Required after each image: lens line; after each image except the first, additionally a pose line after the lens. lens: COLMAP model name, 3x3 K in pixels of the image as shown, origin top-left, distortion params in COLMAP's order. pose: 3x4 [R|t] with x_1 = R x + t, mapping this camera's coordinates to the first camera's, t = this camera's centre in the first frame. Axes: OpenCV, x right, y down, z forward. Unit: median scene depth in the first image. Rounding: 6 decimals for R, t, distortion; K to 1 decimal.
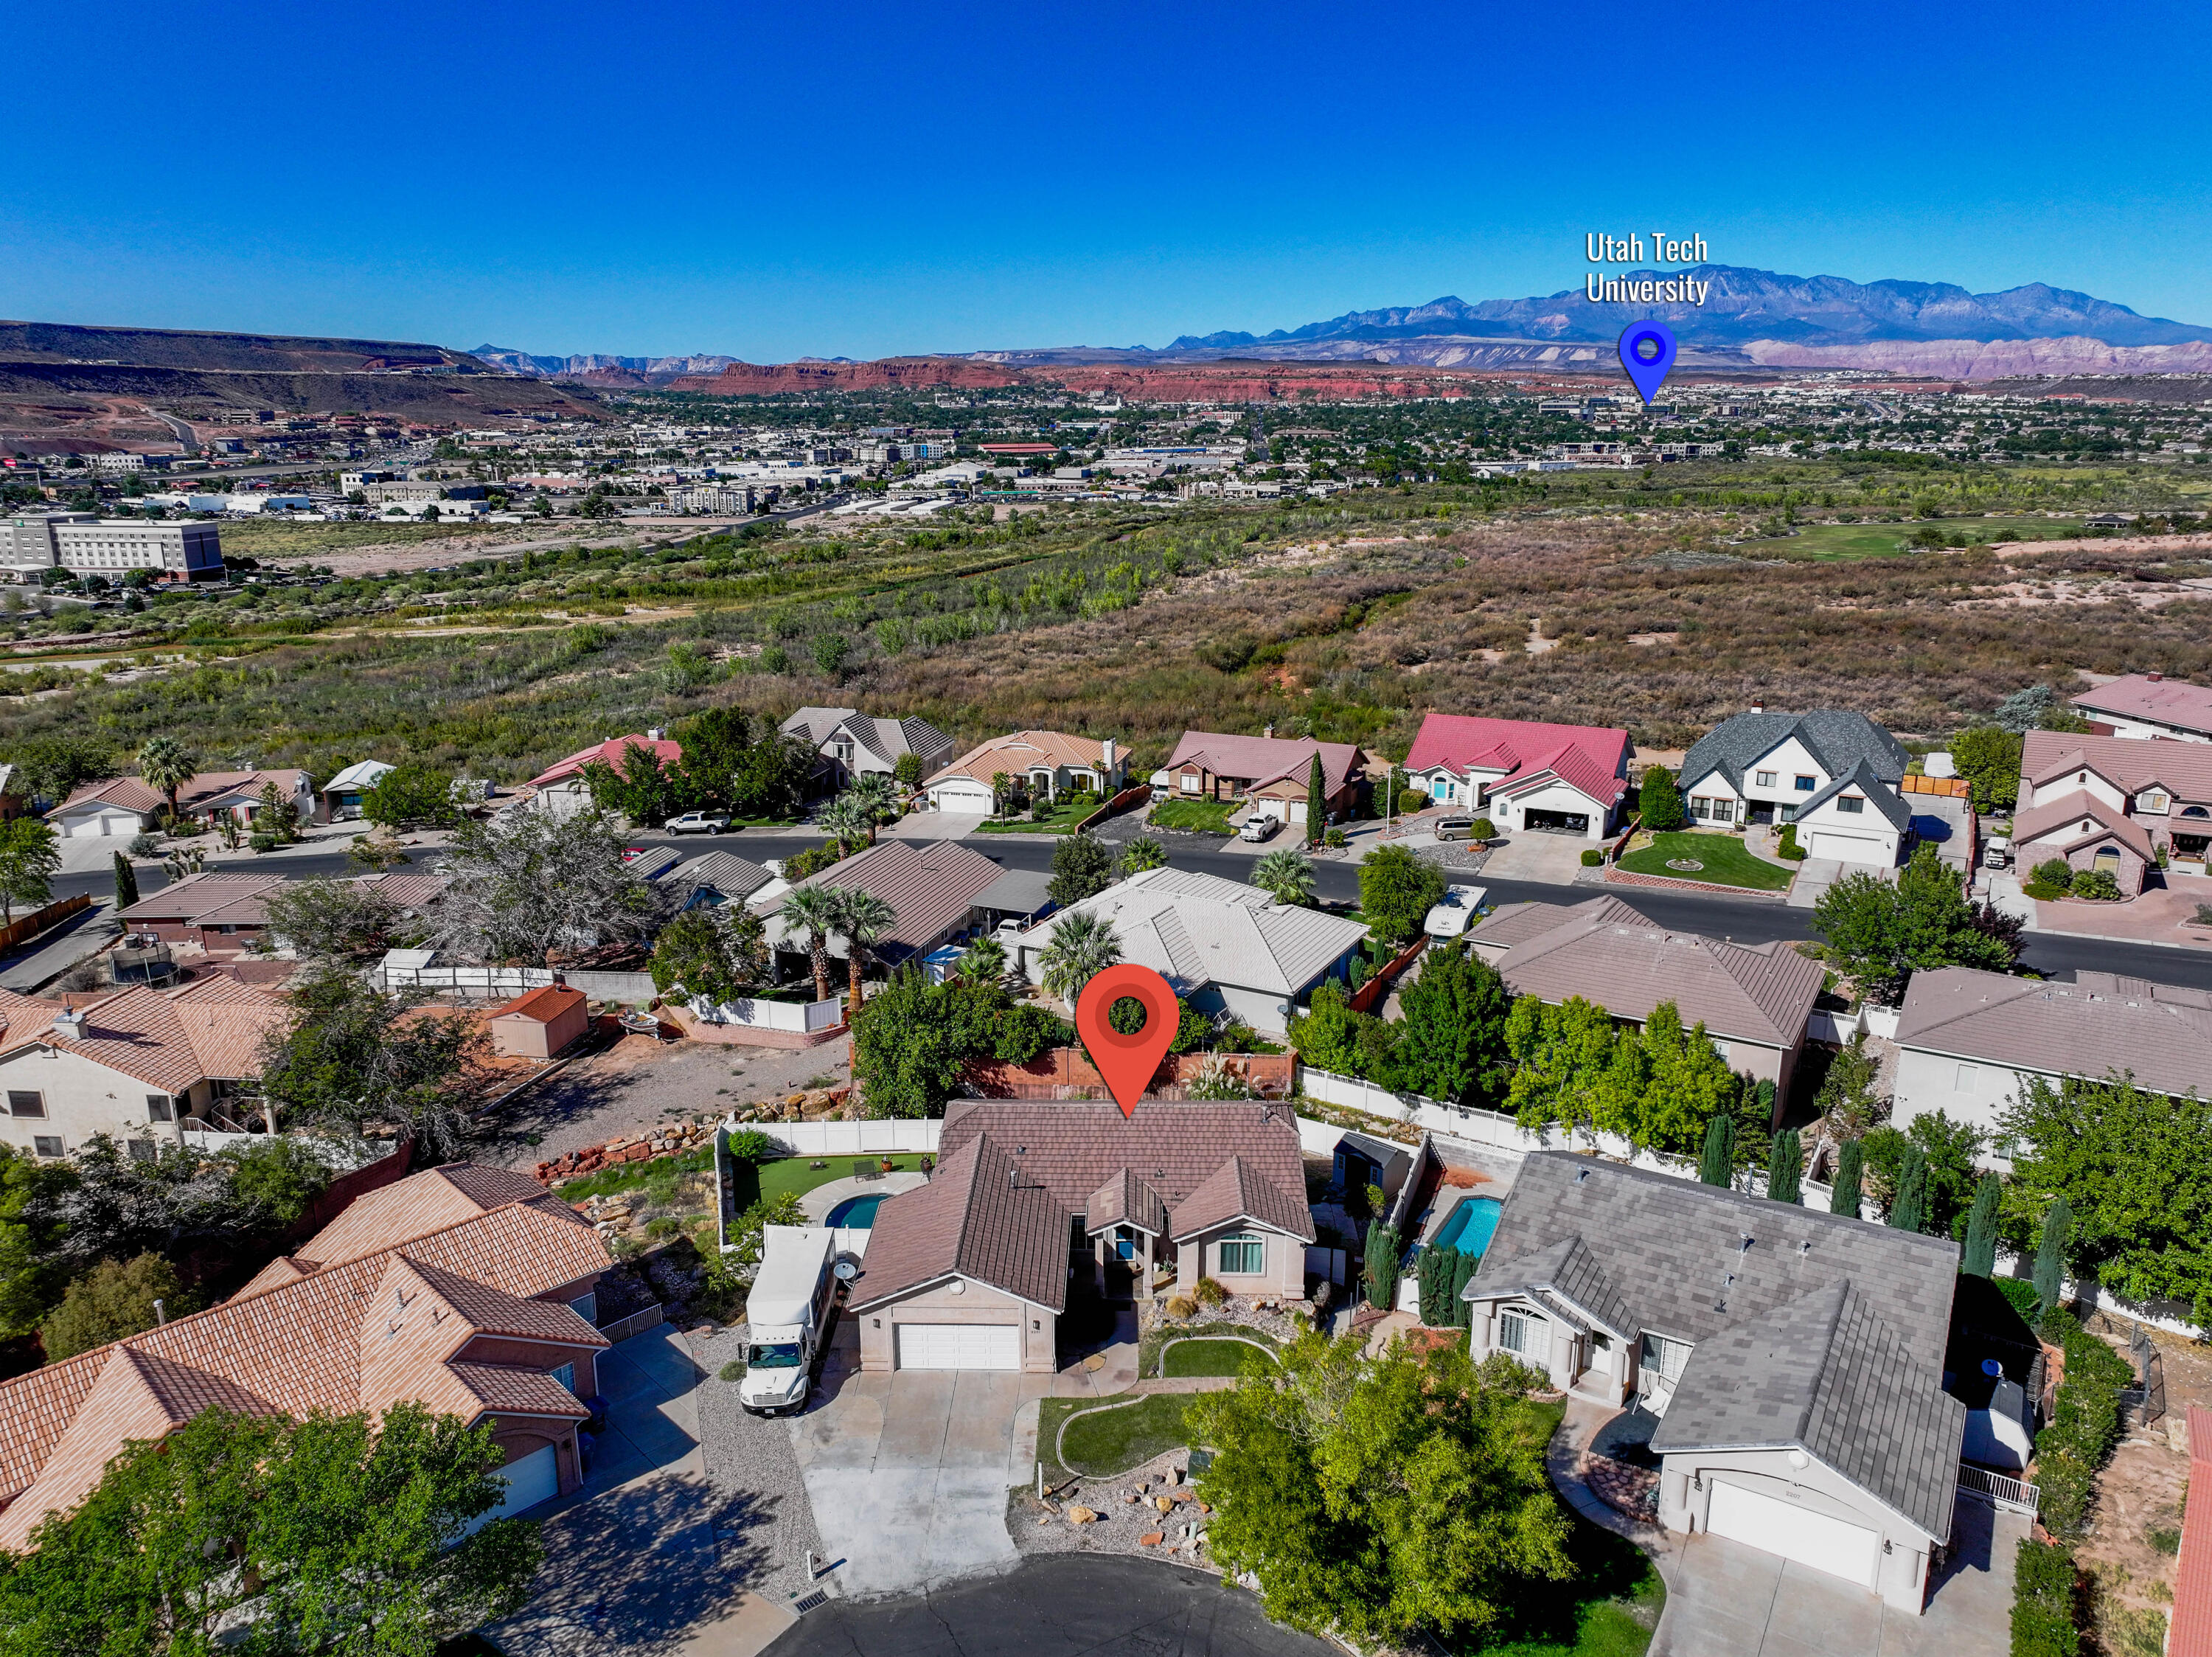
lens RADIAL K [[1556.8, 0, 1106.0], [0, 1556.8, 828.5], [0, 0, 1]] dist [-0.000071, 0.019633]
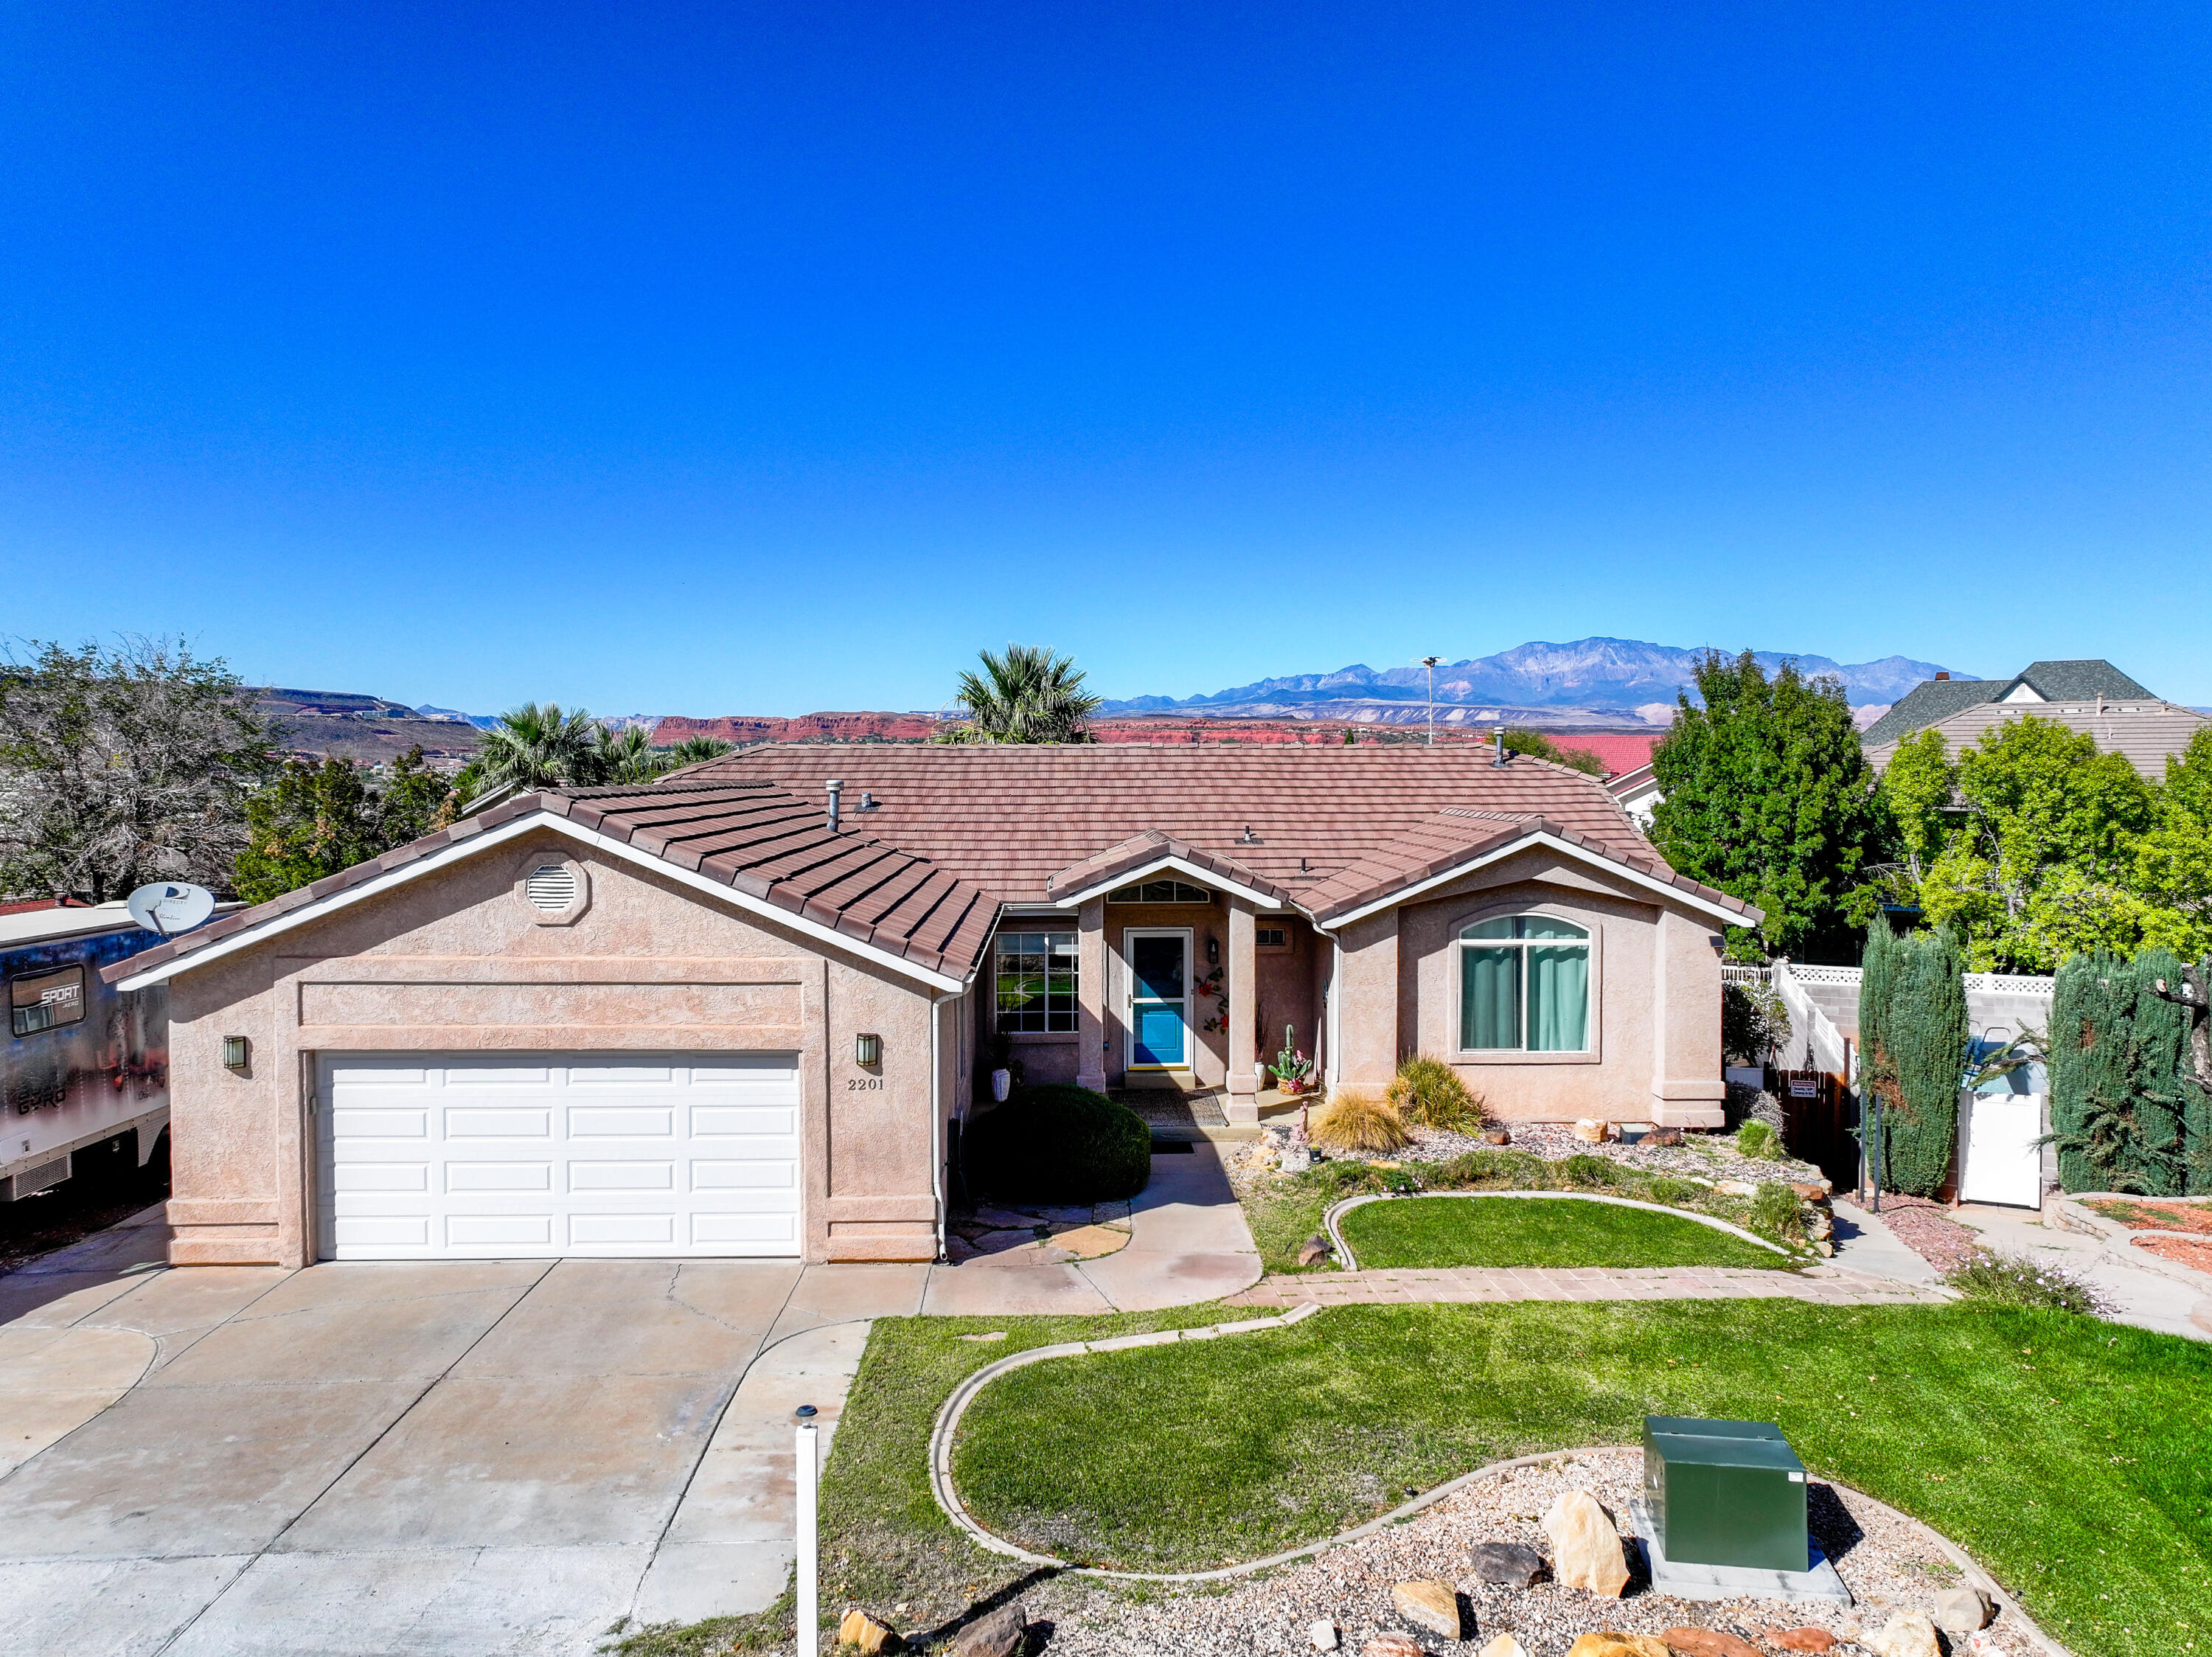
lens RADIAL K [[1556.8, 0, 1106.0], [0, 1556.8, 828.5], [0, 0, 1]] dist [-0.000071, 0.019633]
pose [[0.998914, -0.000662, 0.046577, -0.002253], [0.011067, 0.974646, -0.223480, 0.043966], [-0.045248, 0.223753, 0.973595, 0.095313]]
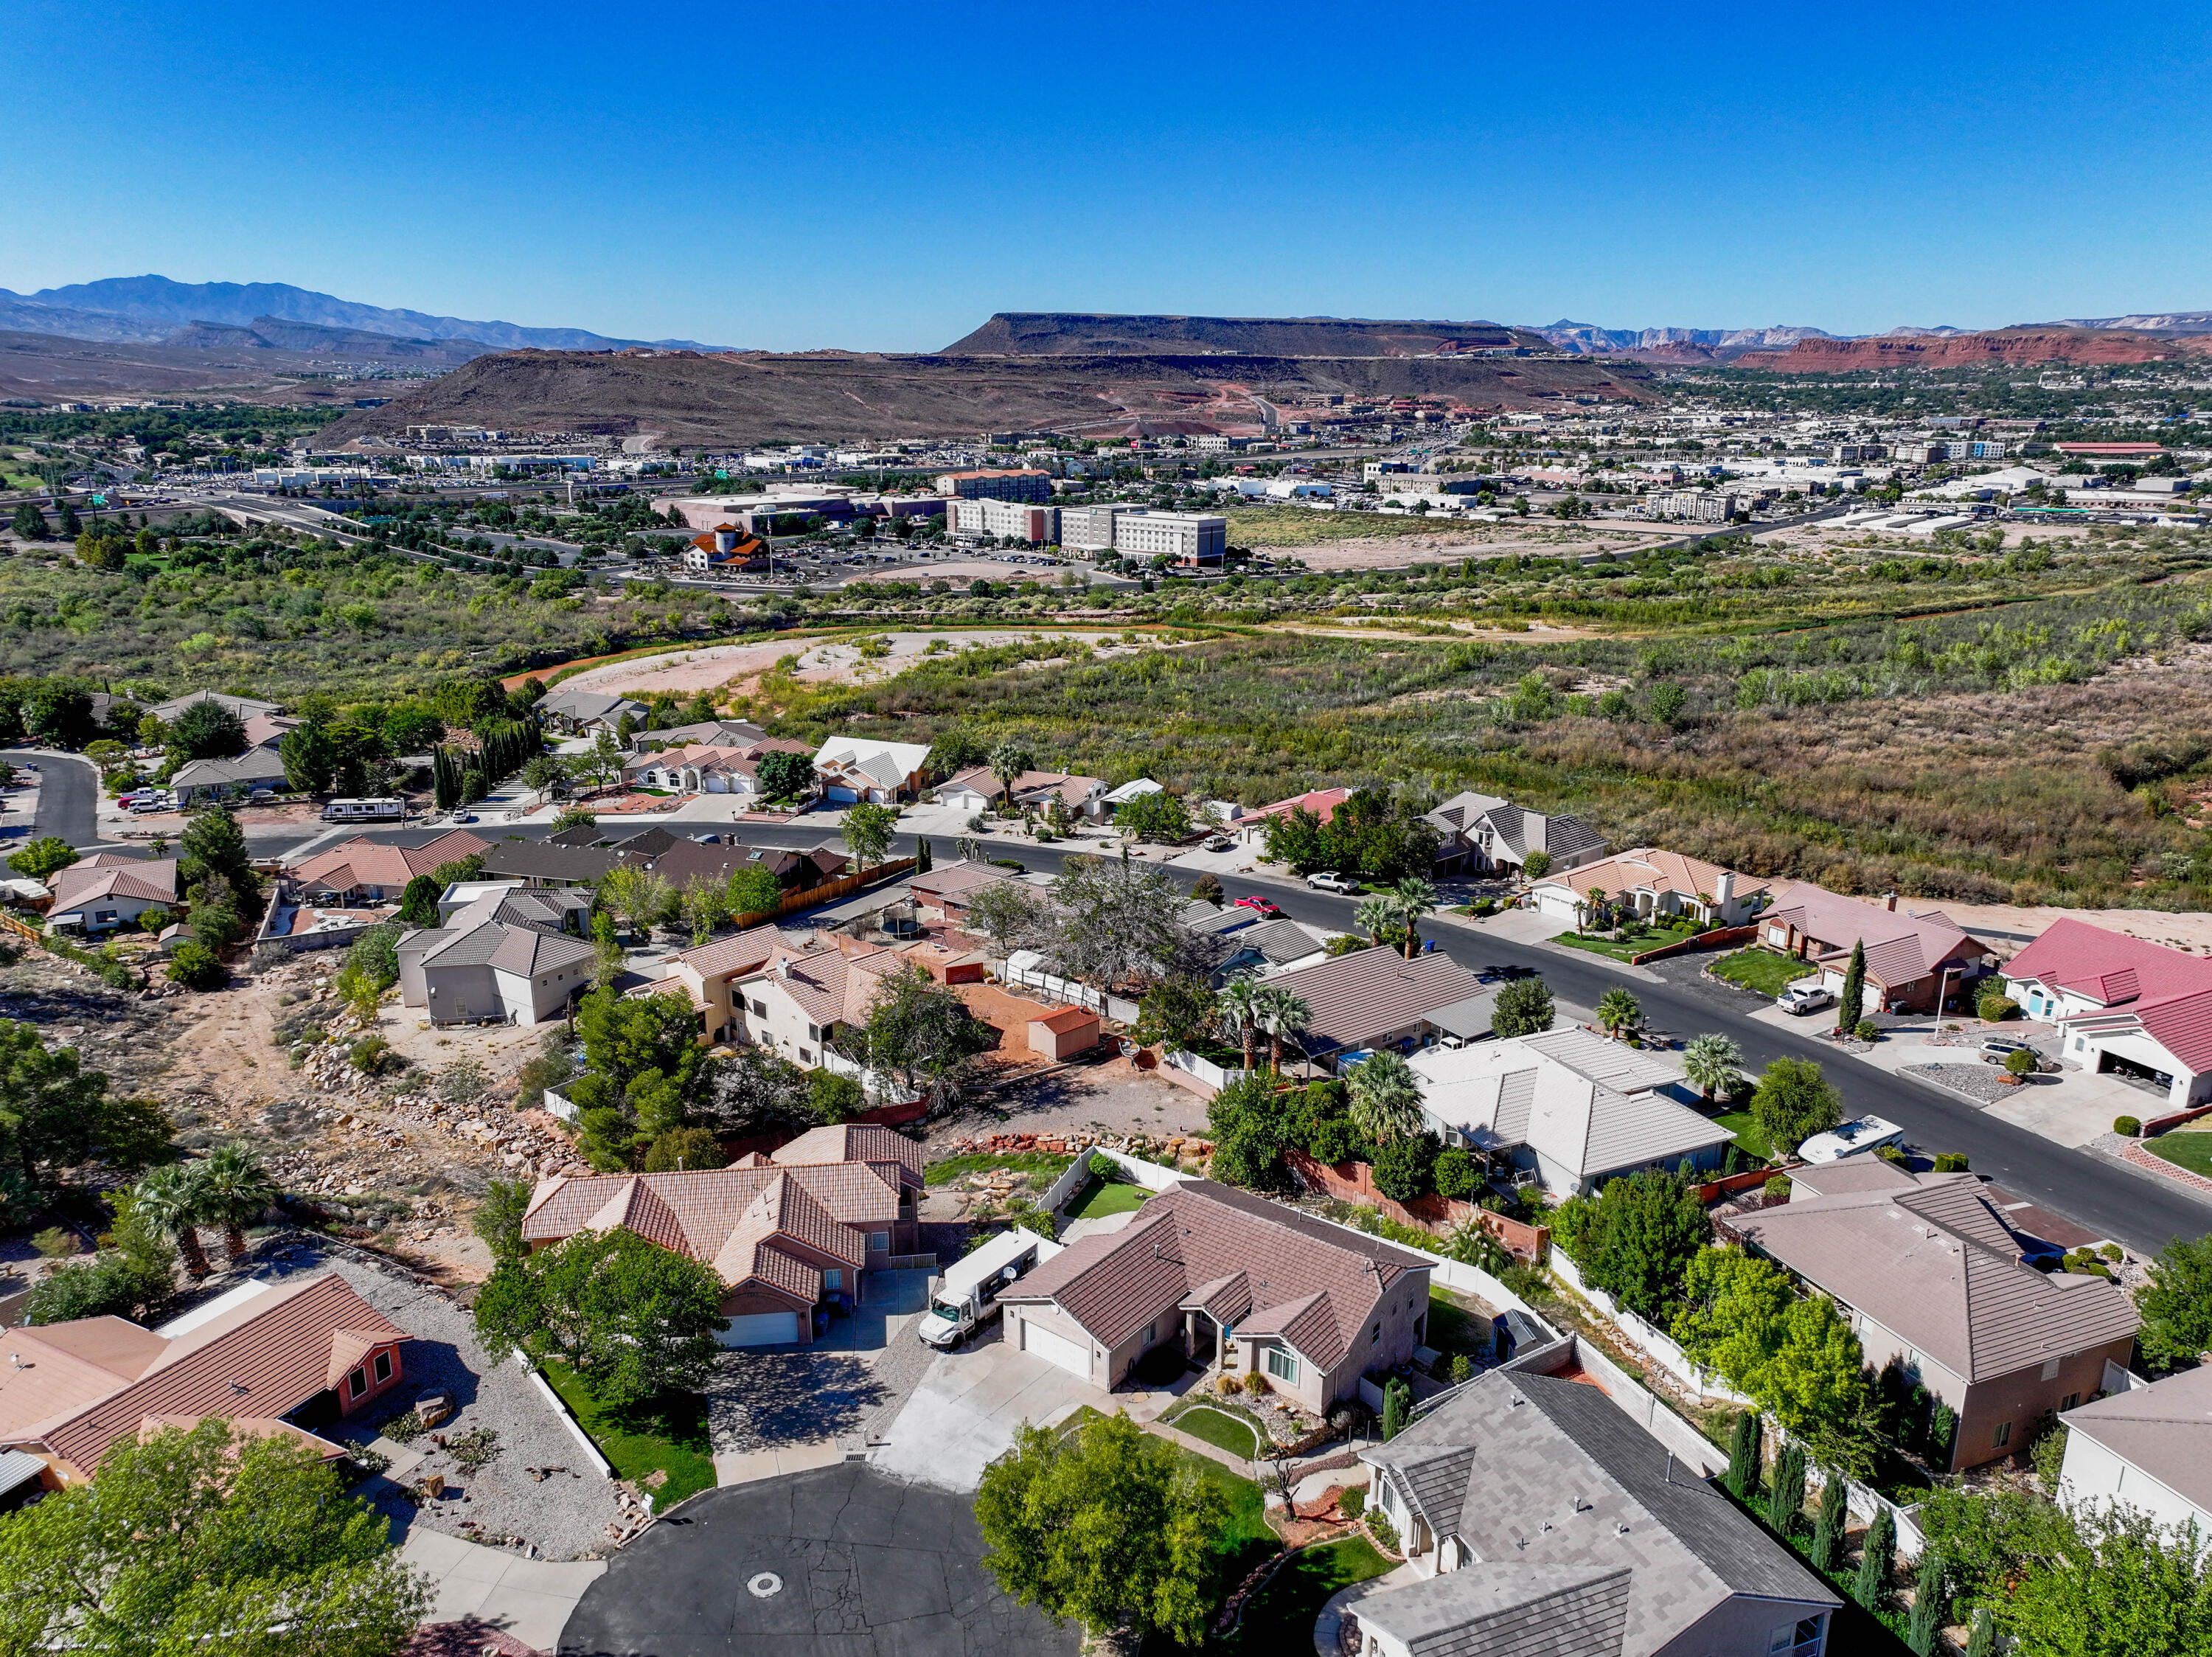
lens RADIAL K [[1556.8, 0, 1106.0], [0, 1556.8, 828.5], [0, 0, 1]] dist [-0.000071, 0.019633]
pose [[0.803579, 0.168791, -0.570764, 0.088205], [-0.159373, 0.984949, 0.066896, -0.031540], [0.573465, 0.037208, 0.818385, -0.021275]]
